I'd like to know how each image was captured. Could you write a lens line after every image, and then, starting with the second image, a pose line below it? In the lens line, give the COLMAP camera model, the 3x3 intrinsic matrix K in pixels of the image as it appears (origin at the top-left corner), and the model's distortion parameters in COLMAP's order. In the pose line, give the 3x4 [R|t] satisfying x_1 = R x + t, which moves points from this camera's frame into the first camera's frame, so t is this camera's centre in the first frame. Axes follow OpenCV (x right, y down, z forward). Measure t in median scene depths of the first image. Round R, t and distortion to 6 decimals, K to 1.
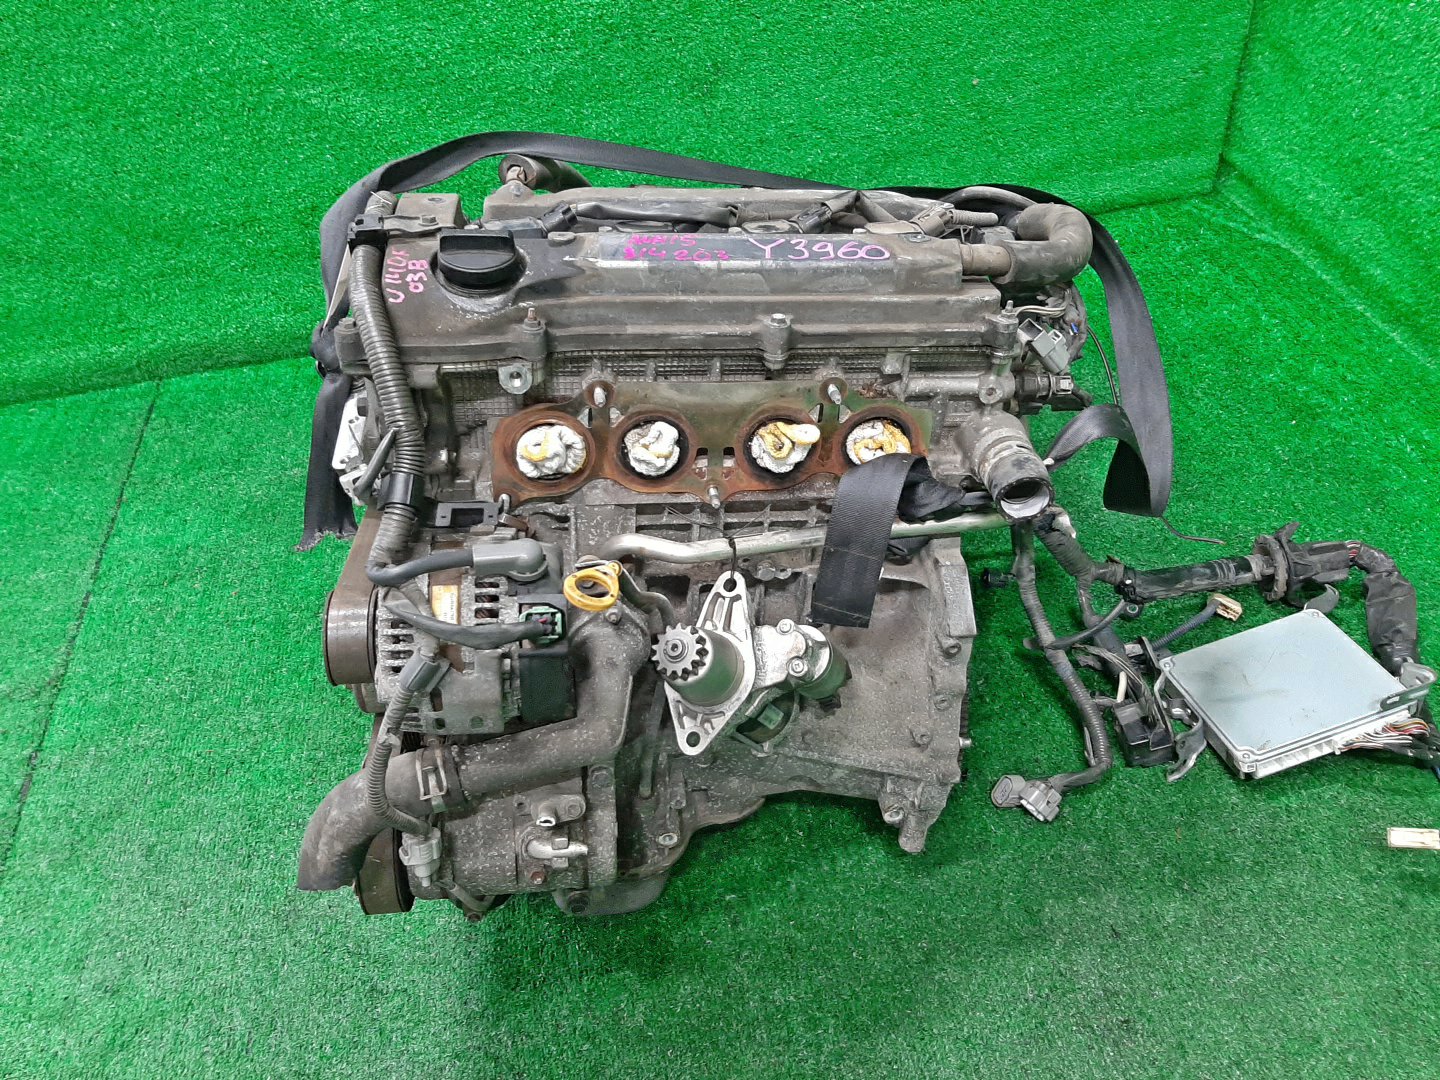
lens RADIAL K [[1129.2, 0, 728.9], [0, 1129.2, 543.2], [0, 0, 1]] dist [0.067392, -0.124579]
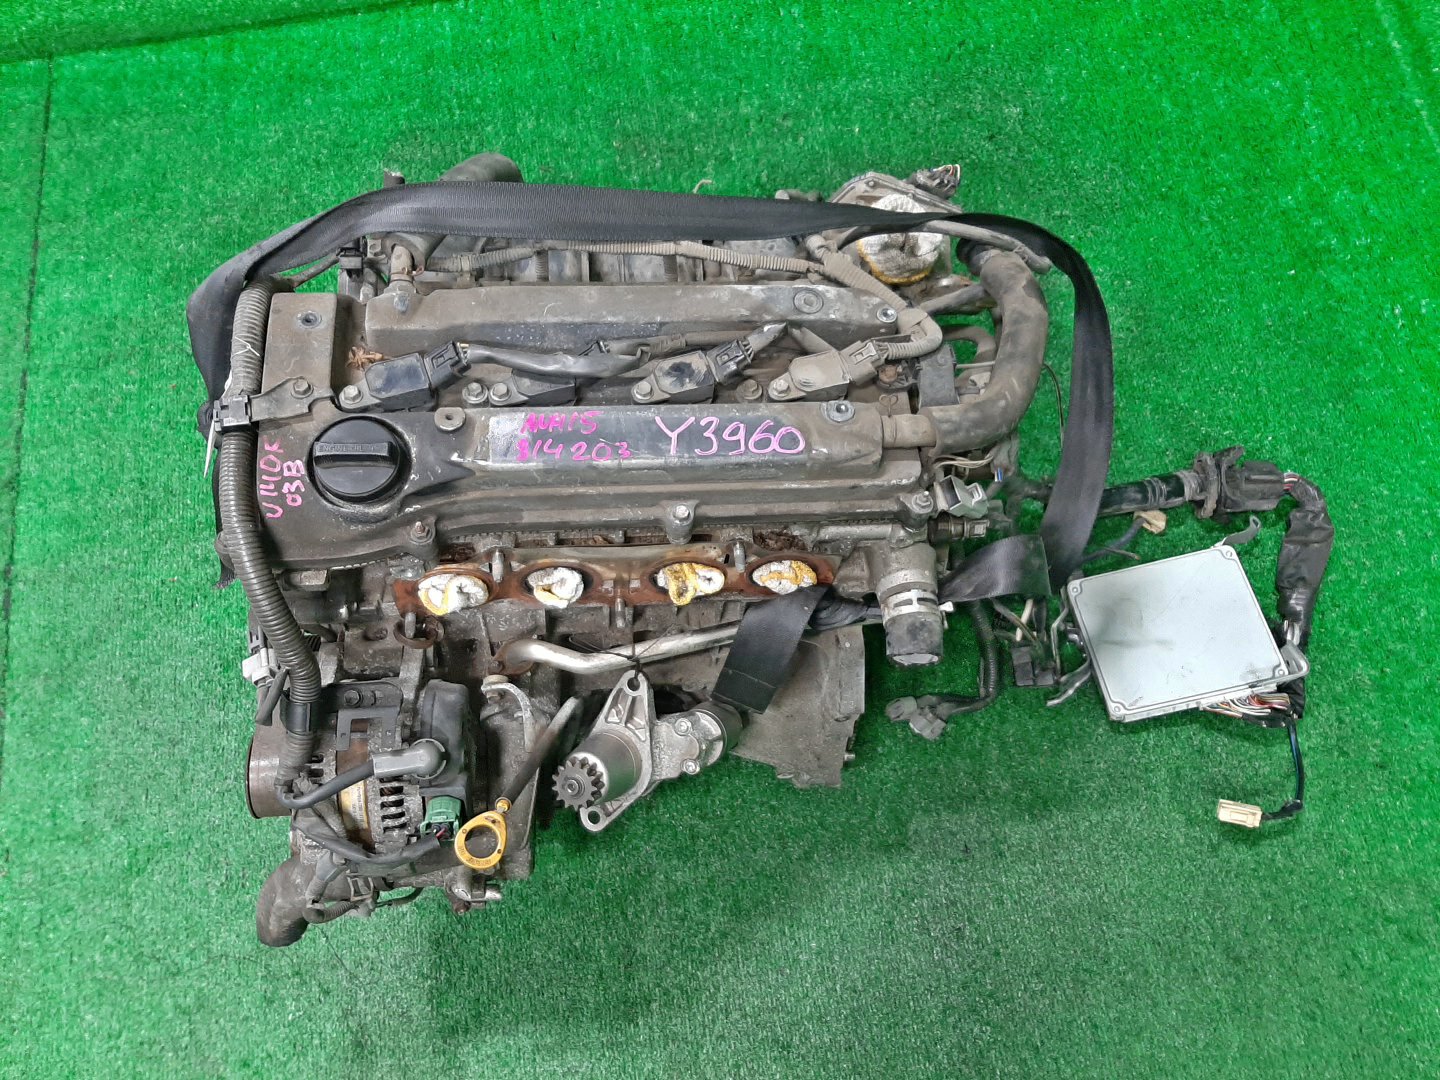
lens RADIAL K [[1129.2, 0, 728.9], [0, 1129.2, 543.2], [0, 0, 1]] dist [0.067392, -0.124579]
pose [[0.998094, 0.059301, 0.017067, 0.058249], [-0.060180, 0.874235, 0.481759, -0.536621], [0.013648, -0.481868, 0.876138, 0.124404]]
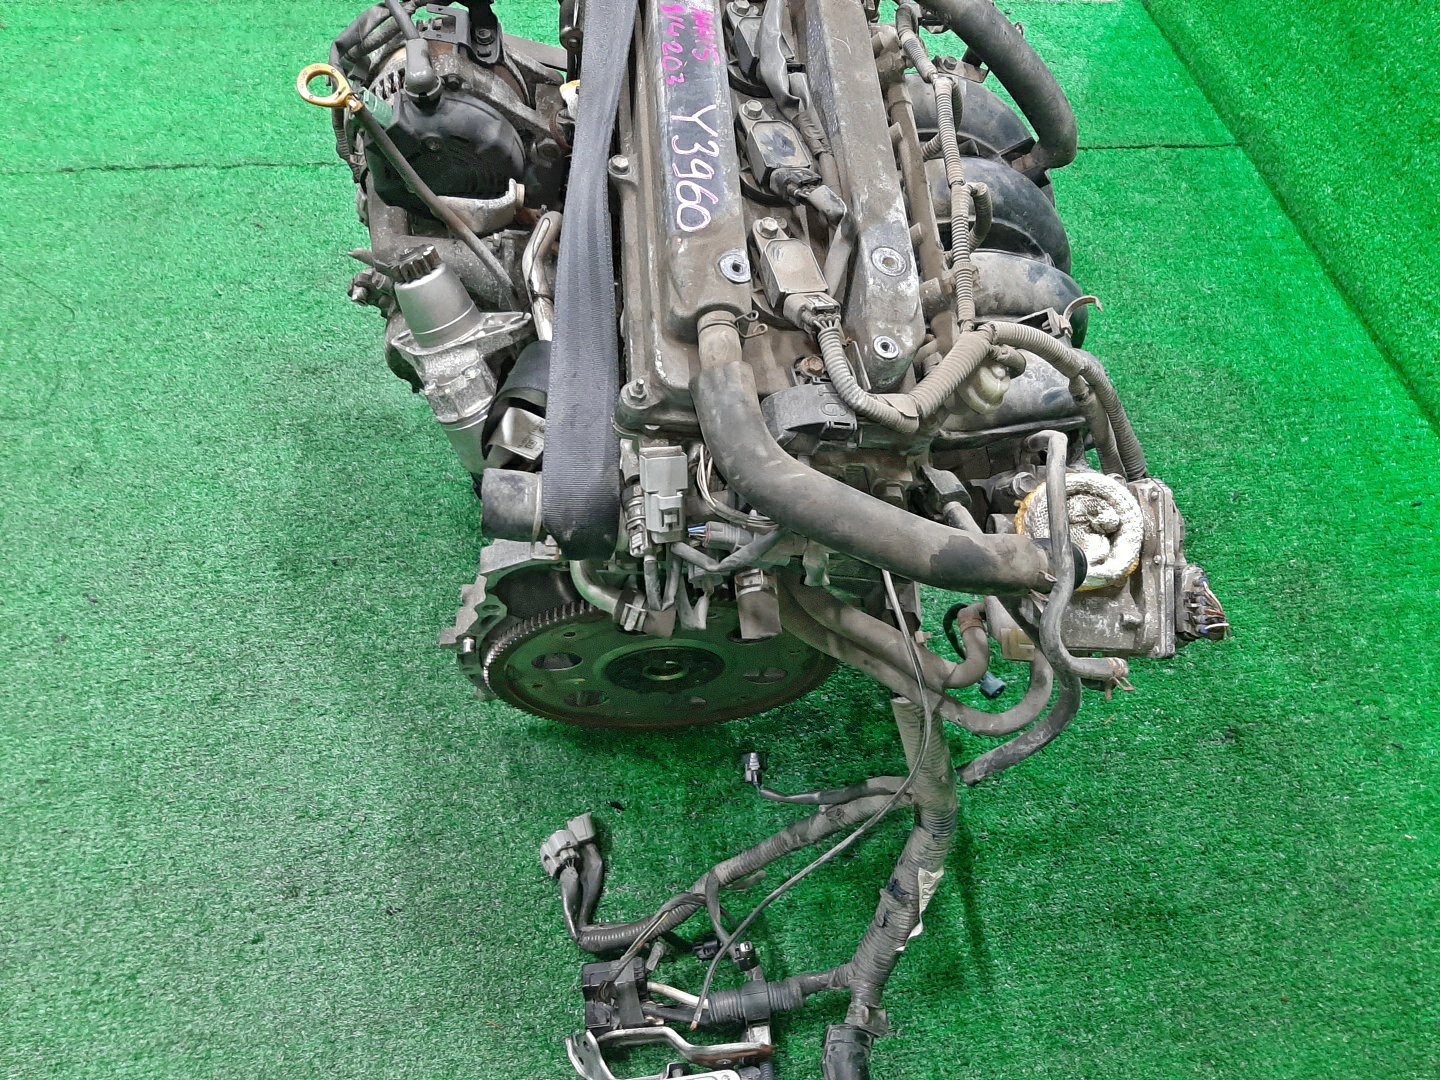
lens RADIAL K [[1129.2, 0, 728.9], [0, 1129.2, 543.2], [0, 0, 1]] dist [0.067392, -0.124579]
pose [[-0.044567, 0.836565, -0.546052, 0.633785], [-0.727140, 0.347649, 0.591952, -0.563175], [0.685041, 0.423438, 0.592807, 0.556348]]
